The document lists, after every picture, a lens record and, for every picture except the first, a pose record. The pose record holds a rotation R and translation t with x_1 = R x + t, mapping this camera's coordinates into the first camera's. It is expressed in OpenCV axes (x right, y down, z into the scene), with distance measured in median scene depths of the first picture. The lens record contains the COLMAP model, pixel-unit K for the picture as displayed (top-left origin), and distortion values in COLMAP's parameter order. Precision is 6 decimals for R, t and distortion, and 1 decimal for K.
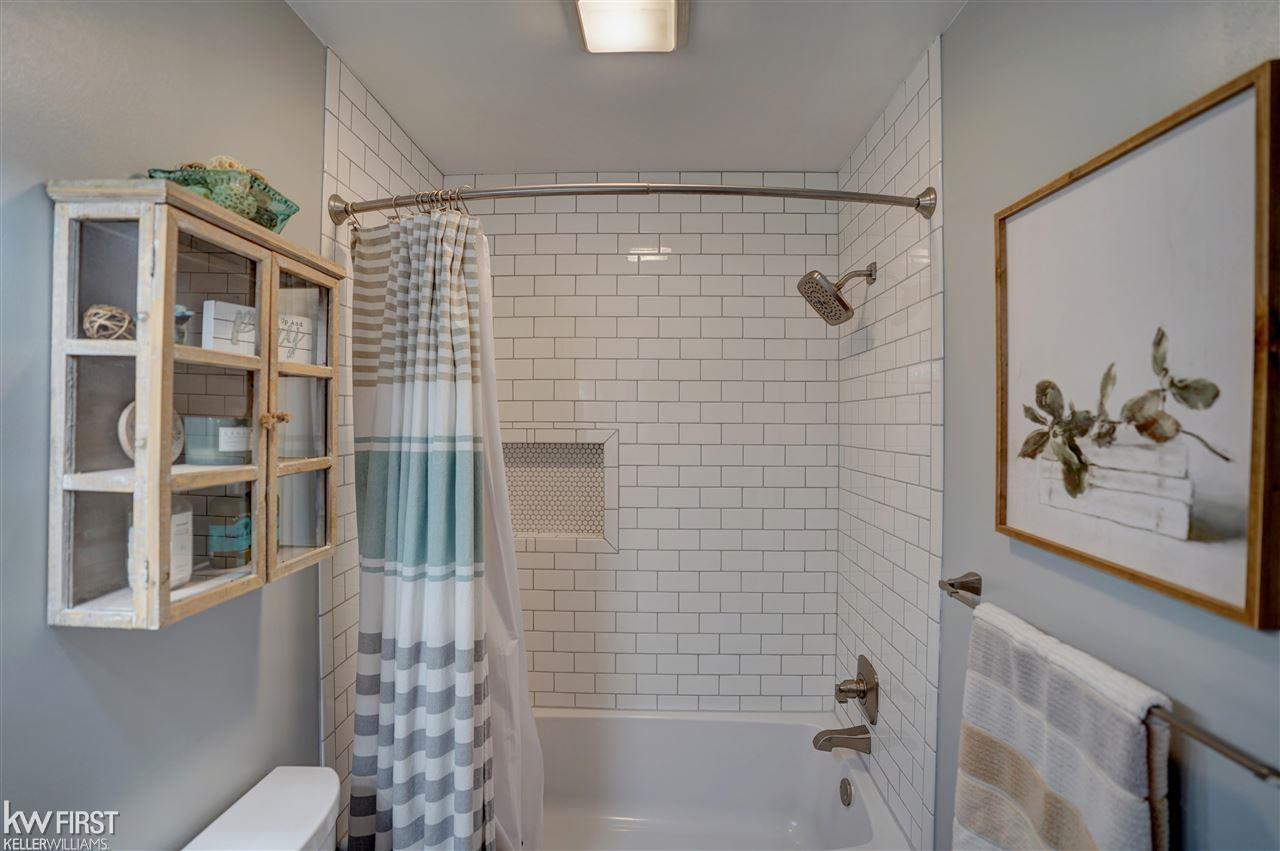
lens RADIAL K [[586.7, 0, 640.6], [0, 586.7, 421.4], [0, 0, 1]] dist [-0.070752, 0.029488]
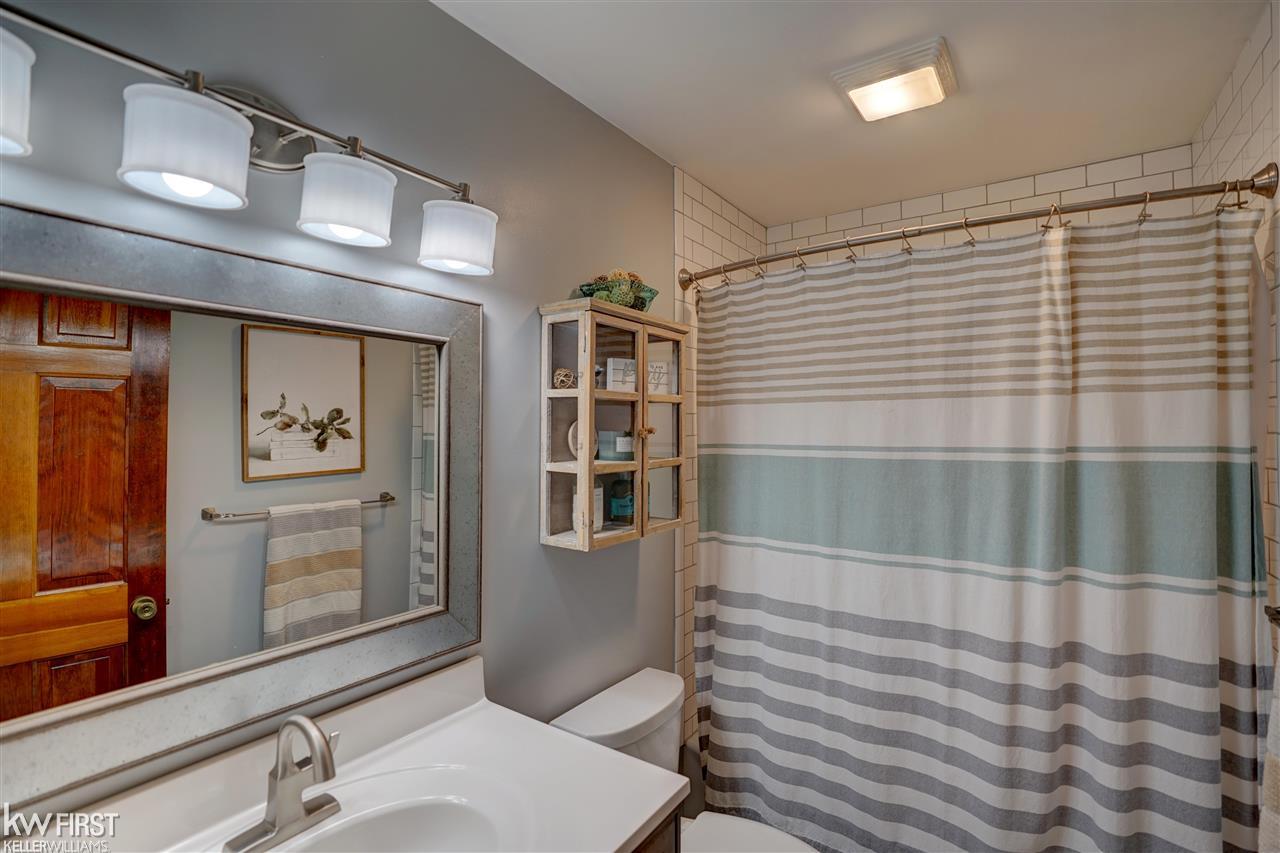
lens RADIAL K [[597.1, 0, 640.0], [0, 597.1, 426.5], [0, 0, 1]] dist [-0.000124, -0.000023]
pose [[0.831879, -0.010425, -0.554859, 0.251521], [0.006573, 0.999939, -0.008932, -0.004174], [0.554918, 0.003784, 0.831897, -0.366731]]
